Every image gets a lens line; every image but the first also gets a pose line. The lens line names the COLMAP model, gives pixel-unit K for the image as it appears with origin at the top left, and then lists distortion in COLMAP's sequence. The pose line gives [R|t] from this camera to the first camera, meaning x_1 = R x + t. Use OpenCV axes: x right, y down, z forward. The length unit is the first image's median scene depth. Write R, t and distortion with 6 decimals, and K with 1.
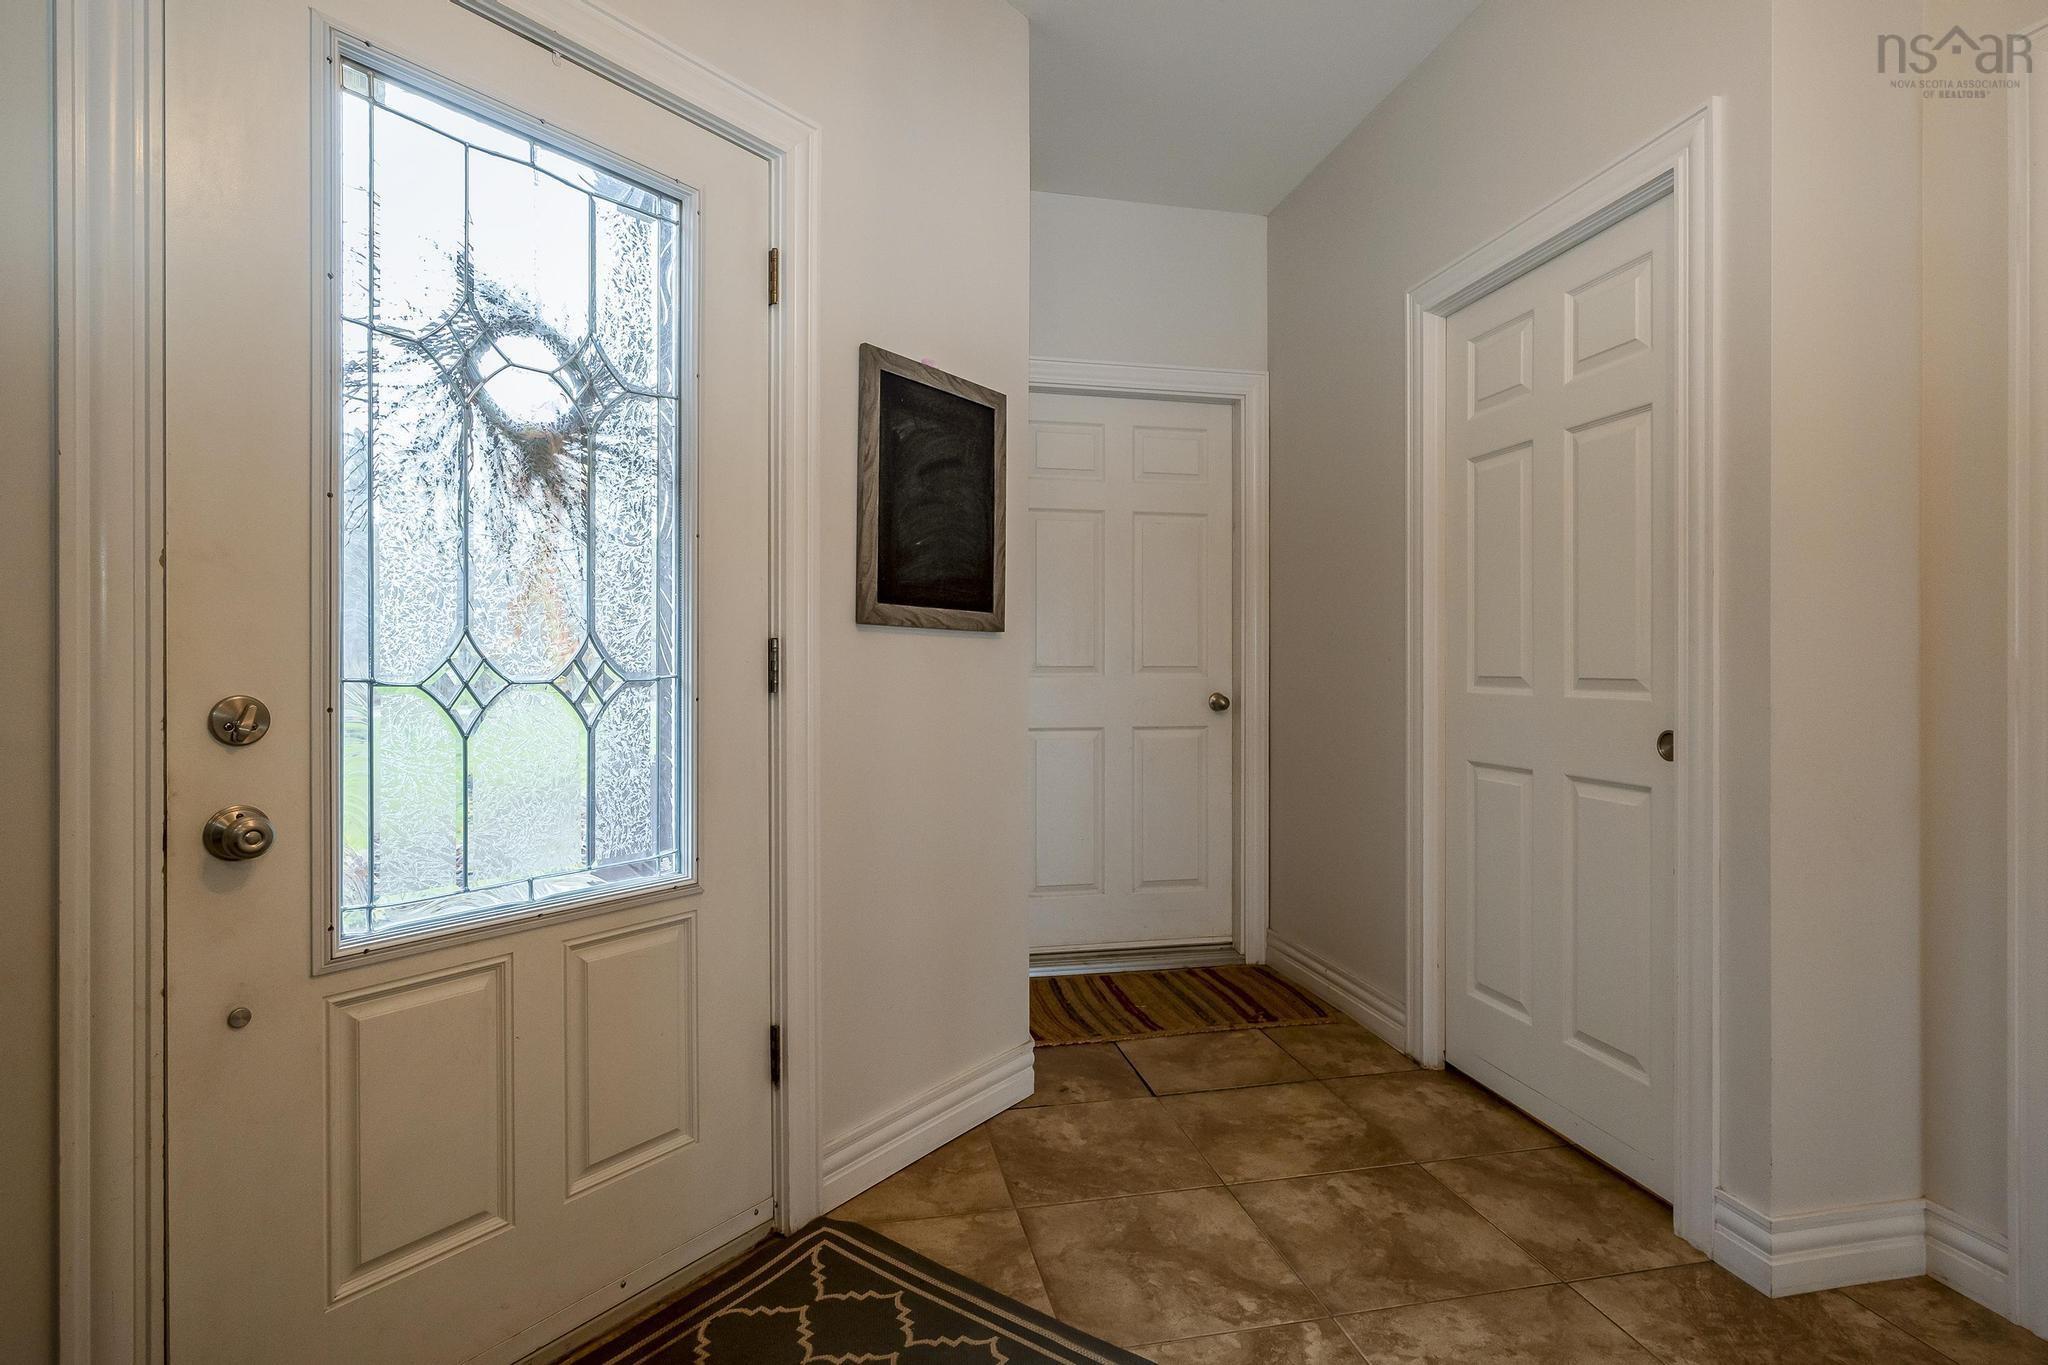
lens RADIAL K [[1023.7, 0, 1020.4], [0, 1023.7, 673.5], [0, 0, 1]] dist [0.003826, 0.003263]
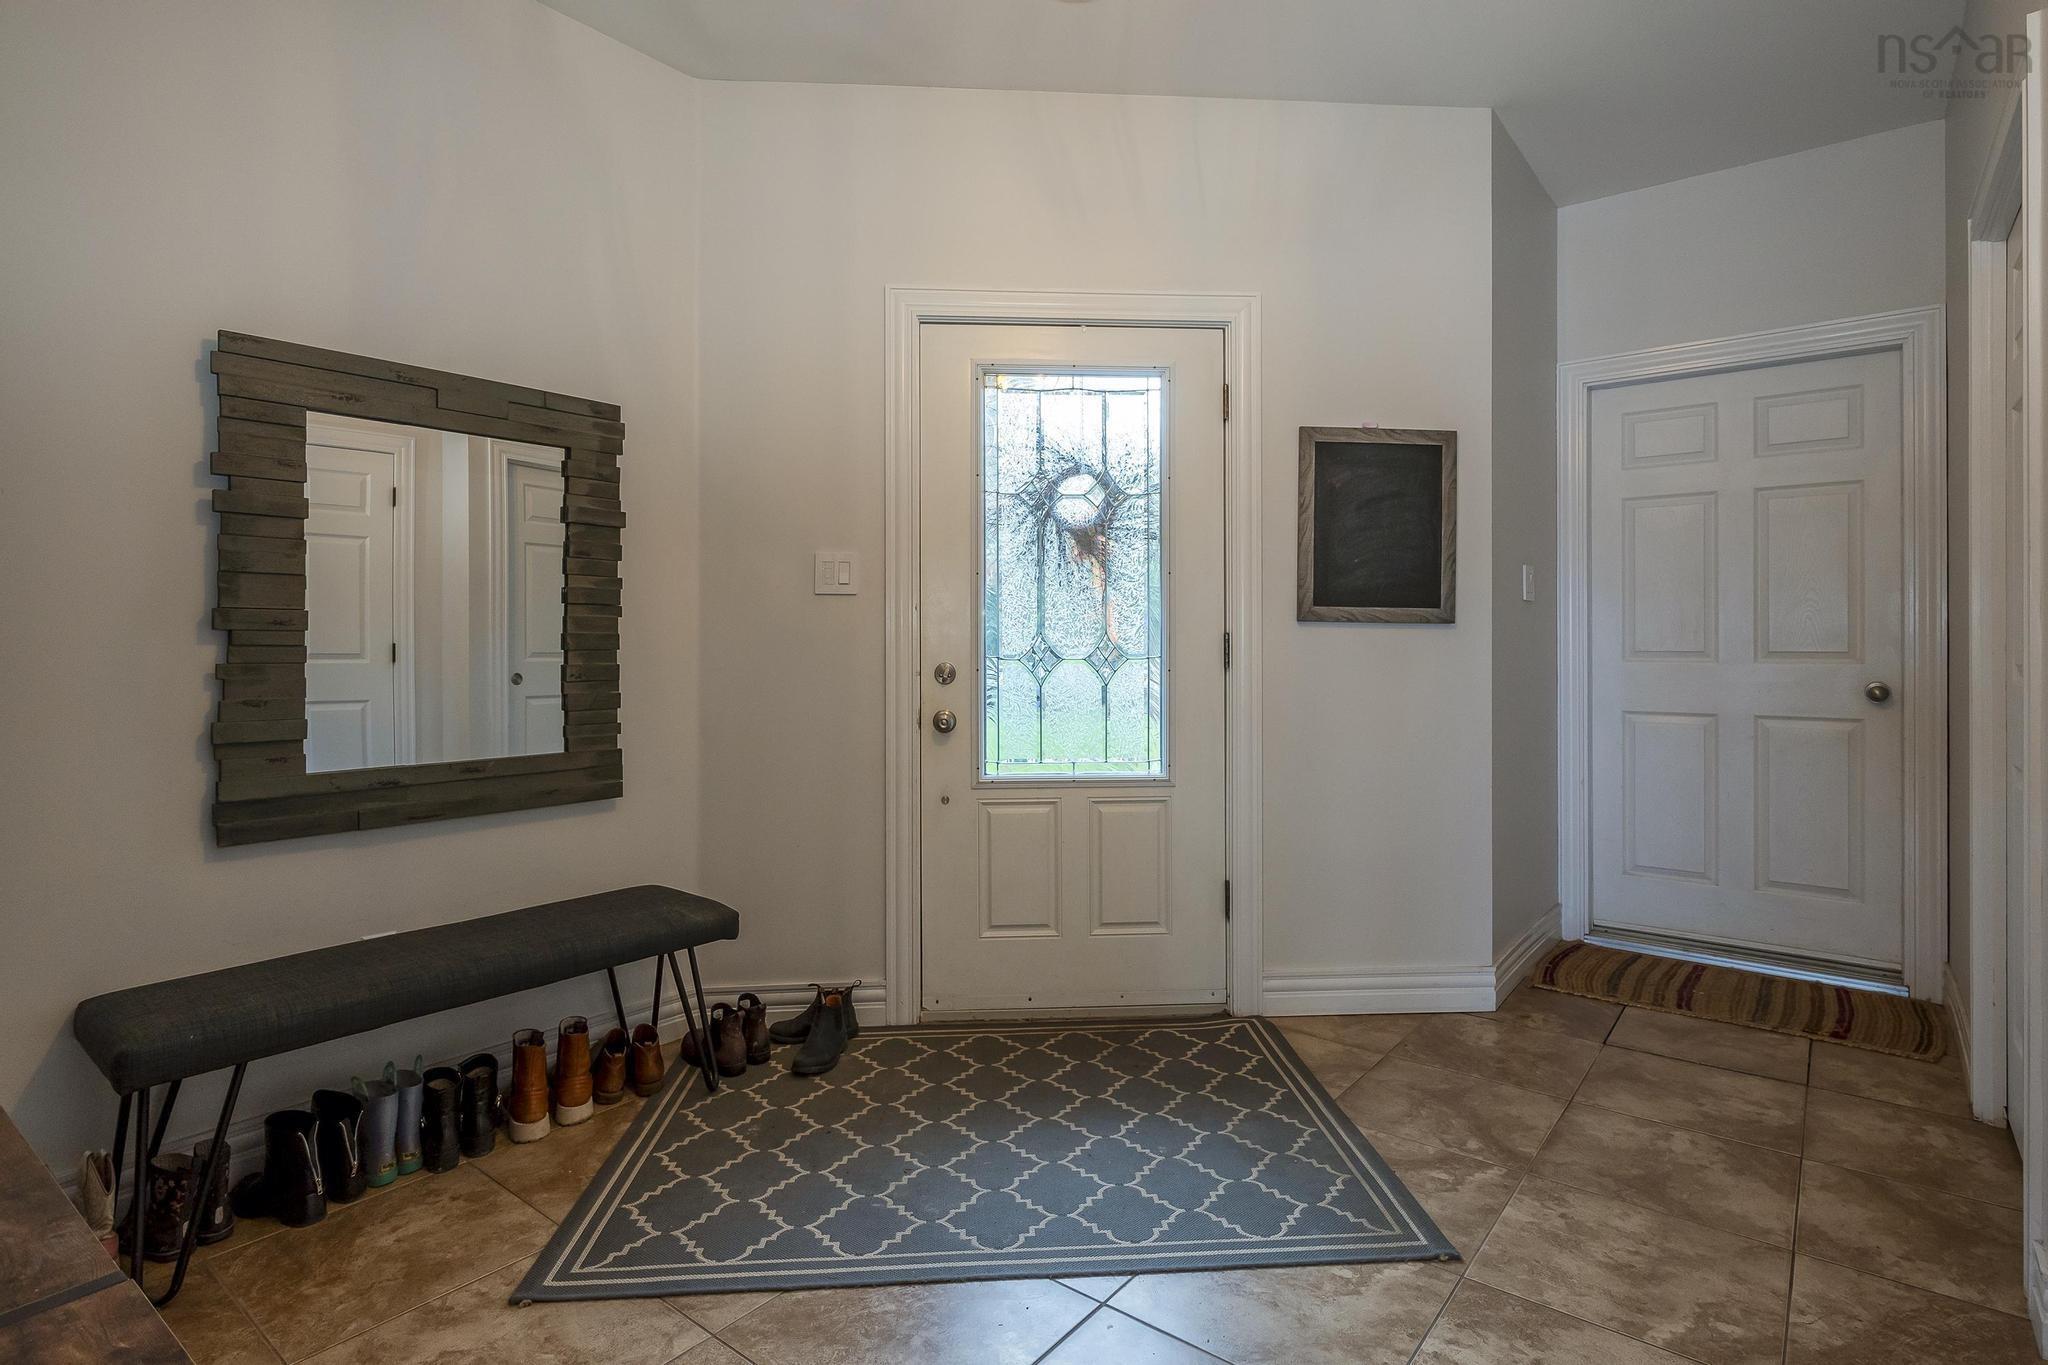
lens RADIAL K [[1023.7, 0, 1029.7], [0, 1023.7, 666.2], [0, 0, 1]] dist [0.003826, 0.003263]
pose [[0.640544, 0.015185, -0.767772, 0.760988], [-0.007791, 0.999882, 0.013276, -0.002040], [0.767882, -0.002522, 0.640586, -0.231113]]
